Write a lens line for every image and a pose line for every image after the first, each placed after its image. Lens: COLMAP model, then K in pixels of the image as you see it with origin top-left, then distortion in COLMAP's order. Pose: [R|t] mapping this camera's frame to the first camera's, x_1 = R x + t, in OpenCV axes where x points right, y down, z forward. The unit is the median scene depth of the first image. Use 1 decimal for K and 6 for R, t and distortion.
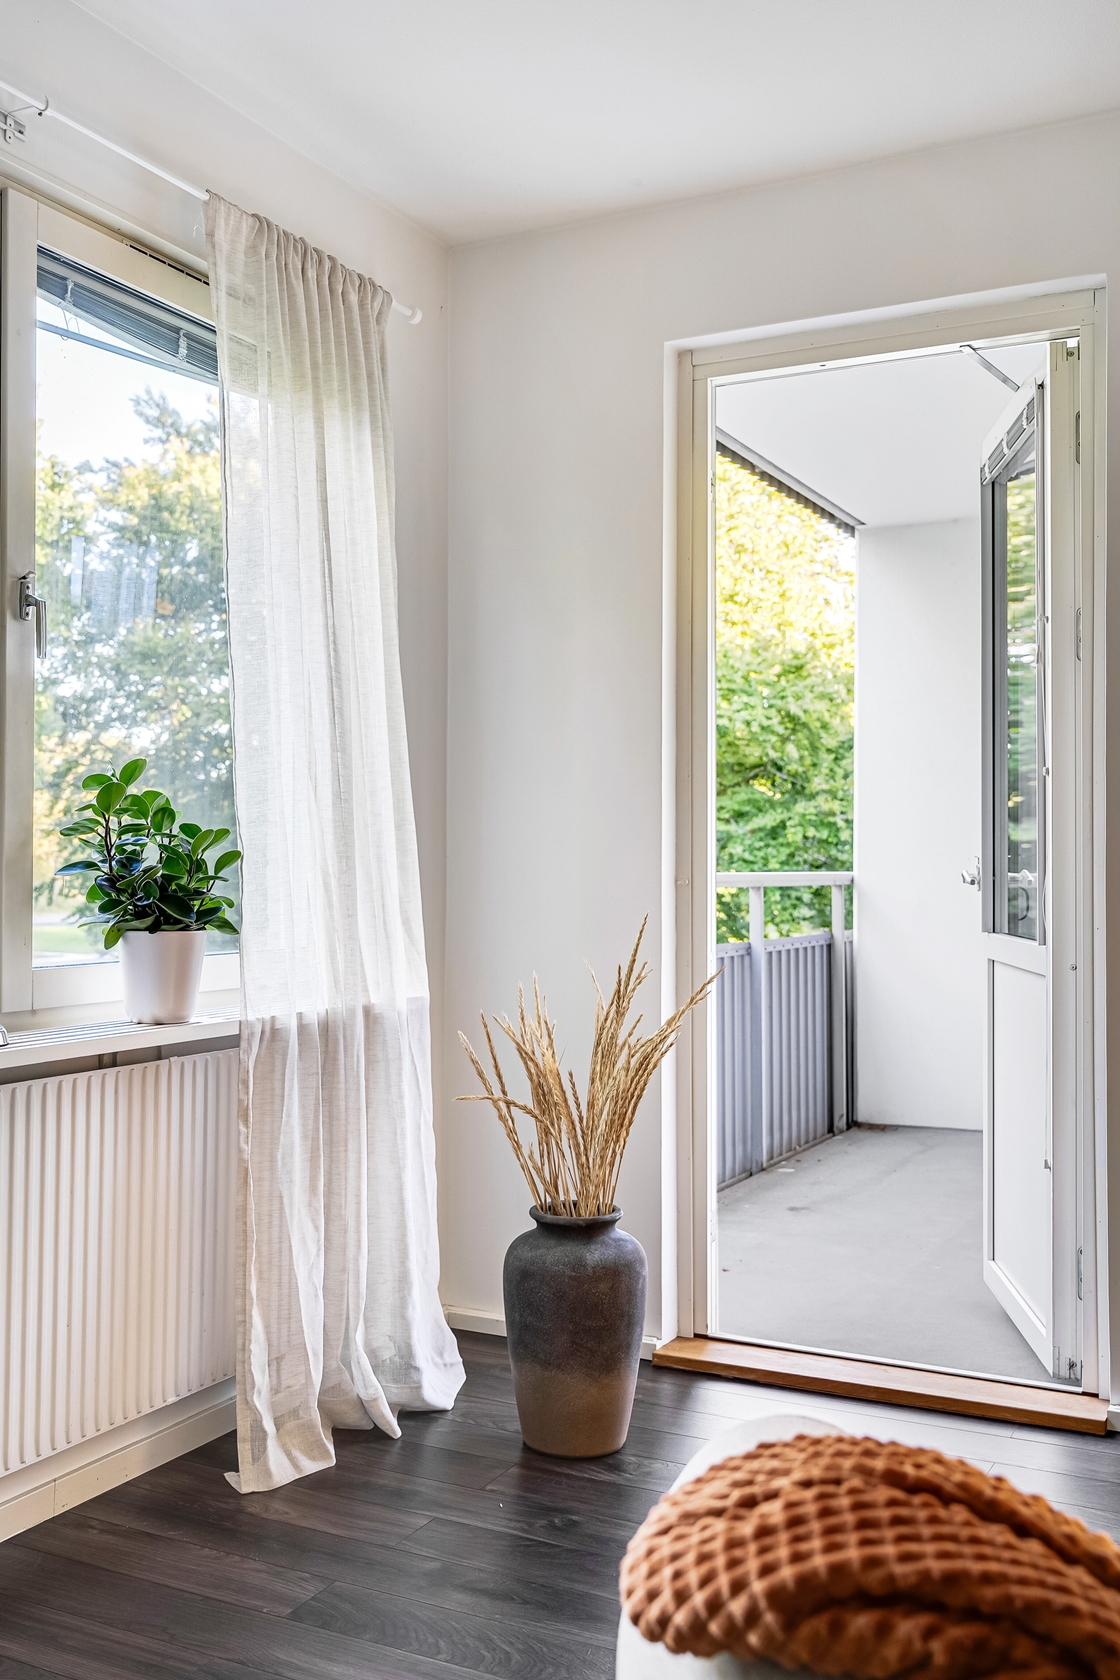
lens RADIAL K [[1652.1, 0, 558.6], [0, 1652.1, 820.8], [0, 0, 1]] dist [-0.006062, -0.004043]
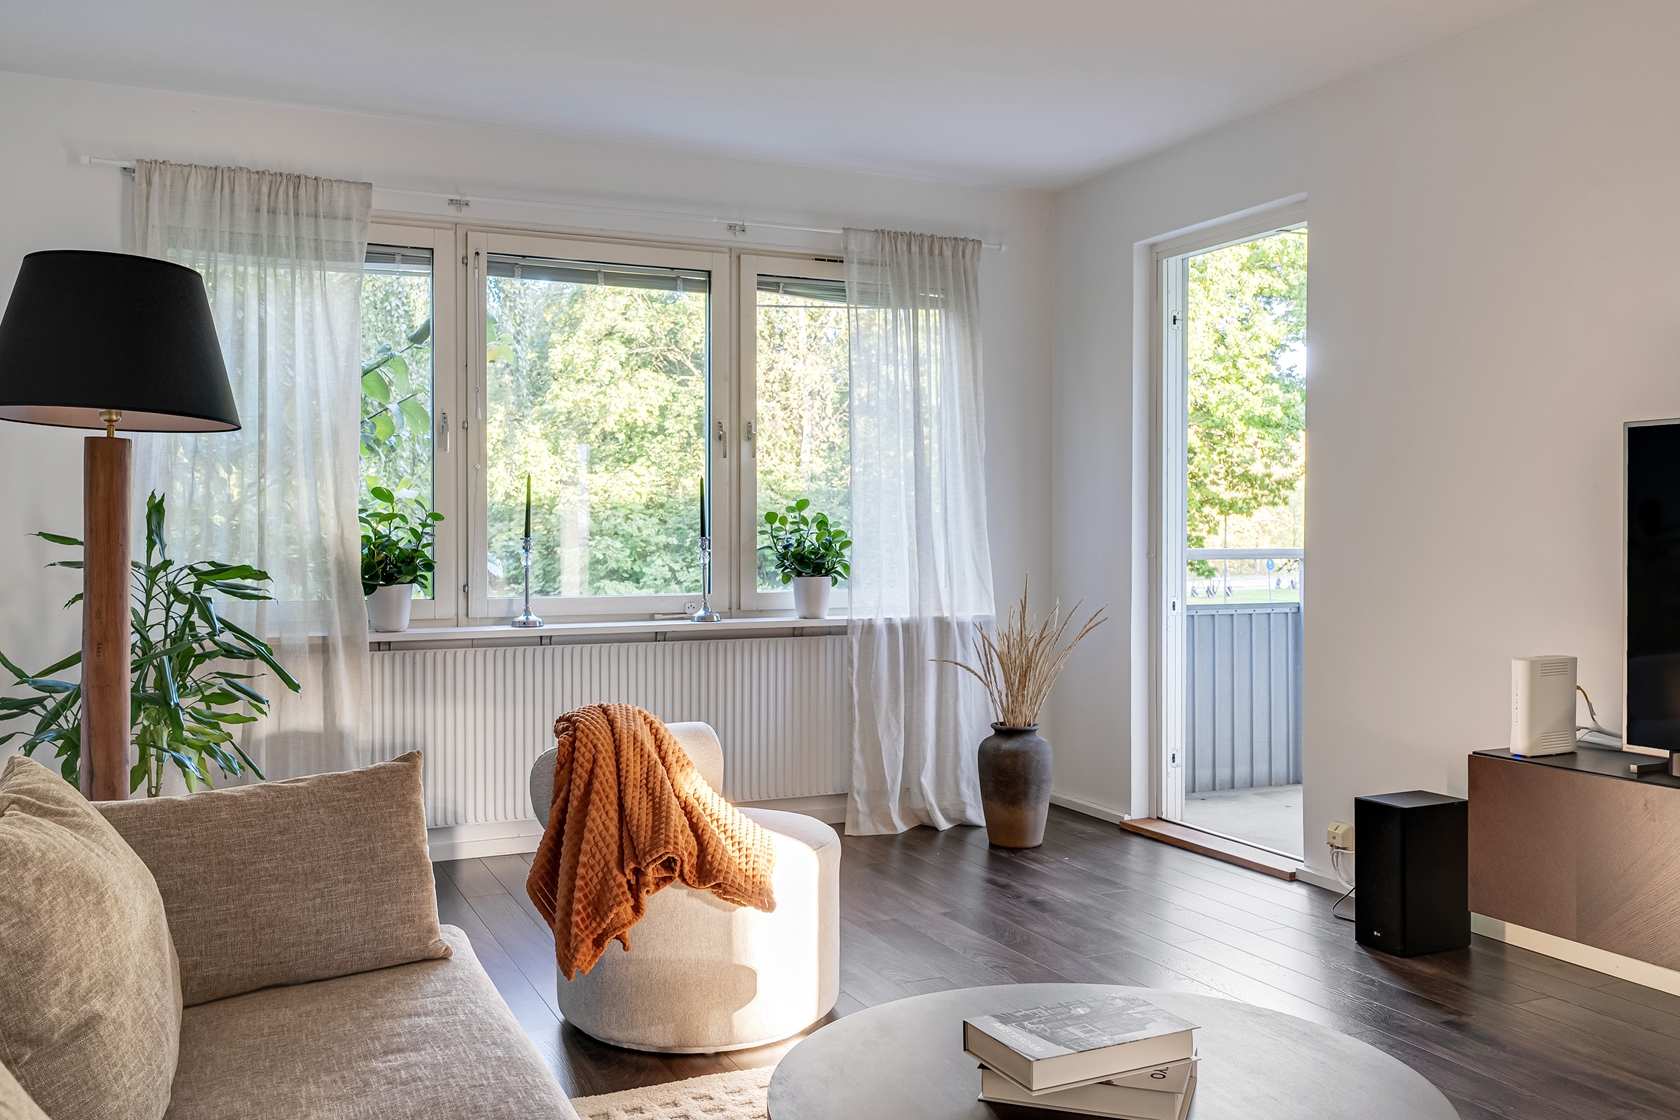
lens RADIAL K [[1408.3, 0, 840.0], [0, 1408.3, 560.0], [0, 0, 1]] dist [-0.046962, -0.000469]
pose [[0.791439, 0.010779, -0.611153, 0.877552], [0.015852, 0.999146, 0.038151, -0.025248], [0.611042, -0.039882, 0.790593, -0.436165]]
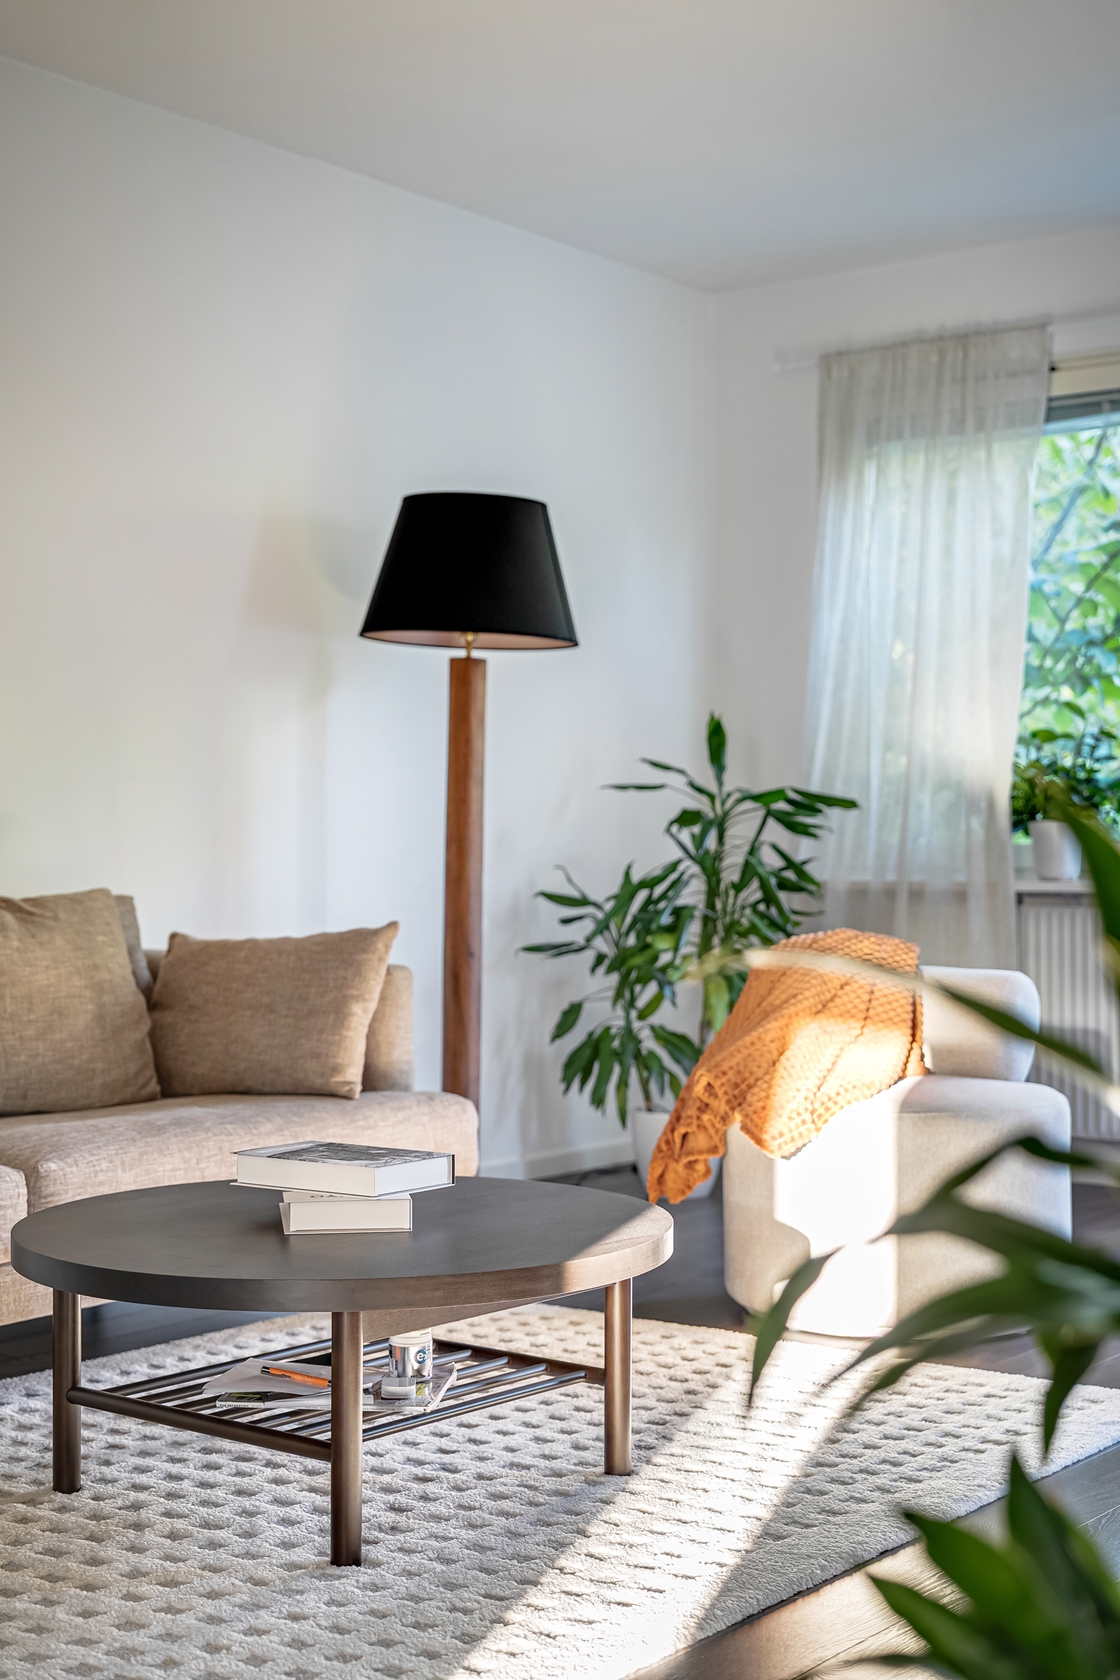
lens RADIAL K [[2362.1, 0, 560.0], [0, 2362.1, 840.0], [0, 0, 1]] dist [-0.028907, -0.042011]
pose [[-0.184620, -0.001929, -0.982808, 1.652192], [0.023621, 0.999701, -0.006399, 0.071266], [0.982526, -0.024396, -0.184520, 0.429101]]
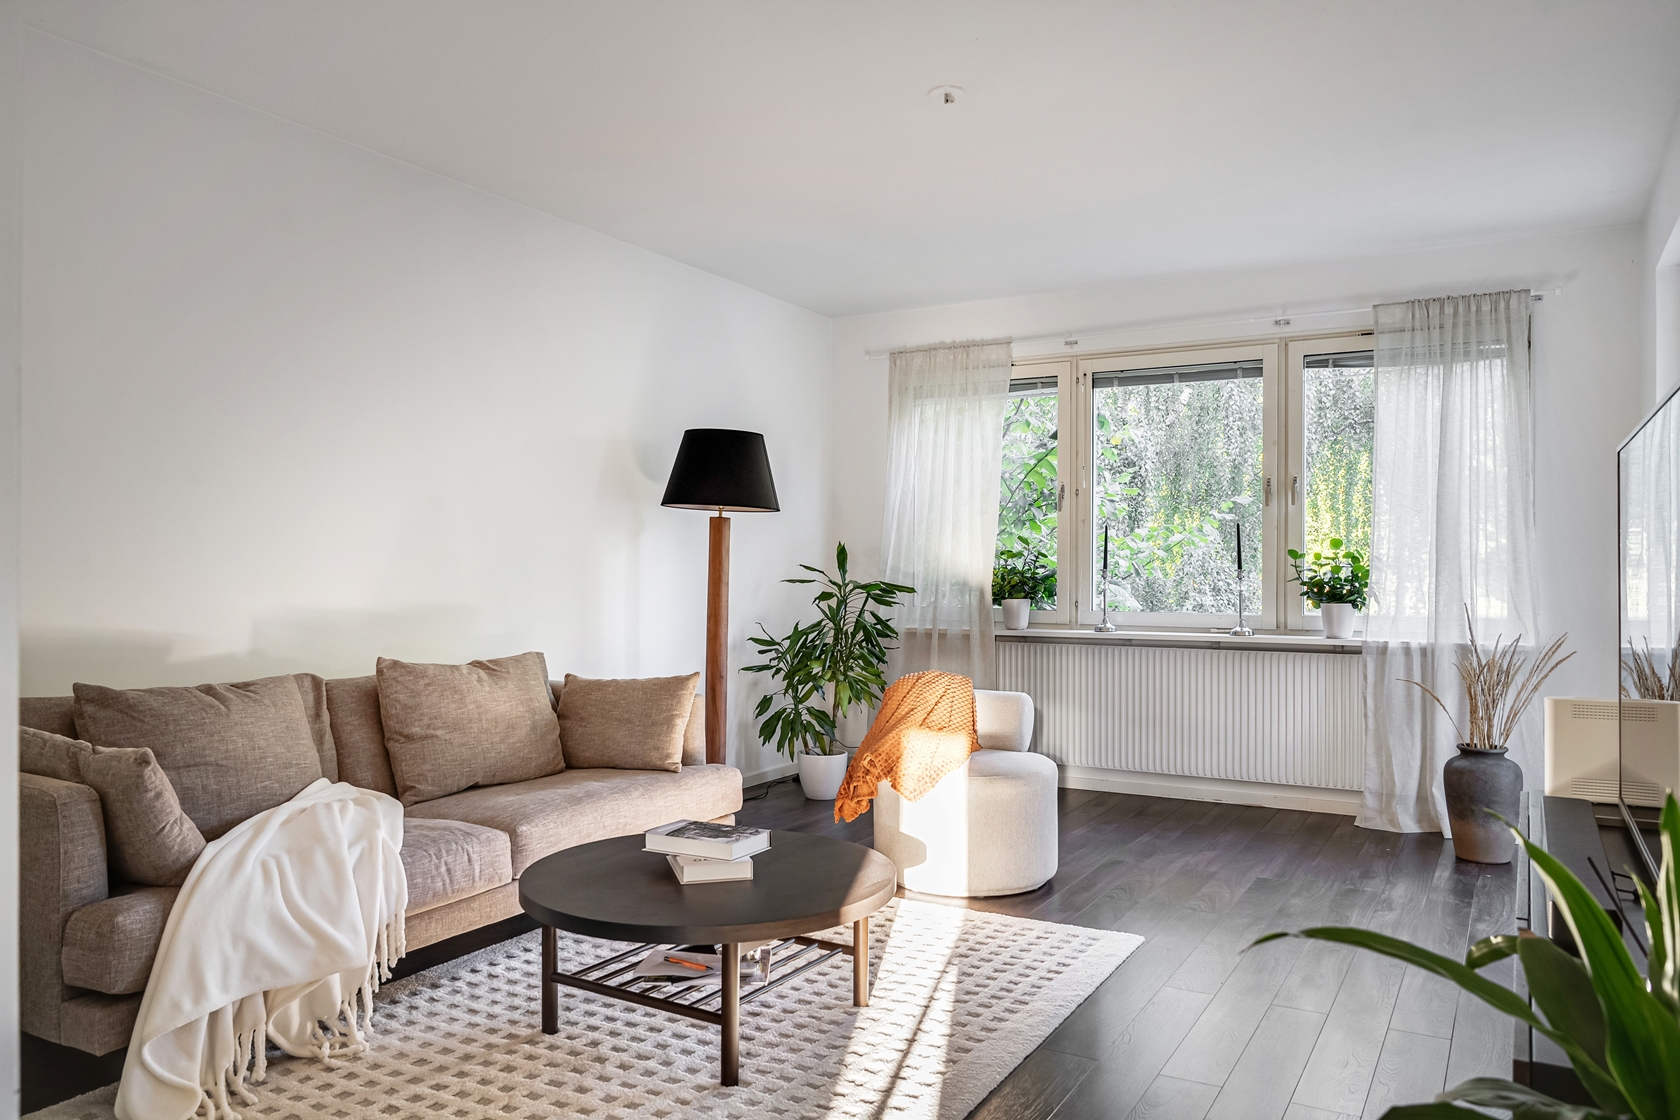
lens RADIAL K [[1174.7, 0, 840.0], [0, 1174.7, 560.0], [0, 0, 1]] dist [-0.044725, 0.000184]
pose [[-0.055843, -0.006224, -0.998420, 1.544495], [0.021138, 0.999749, -0.007415, -0.005360], [0.998216, -0.021519, -0.055698, 0.290224]]
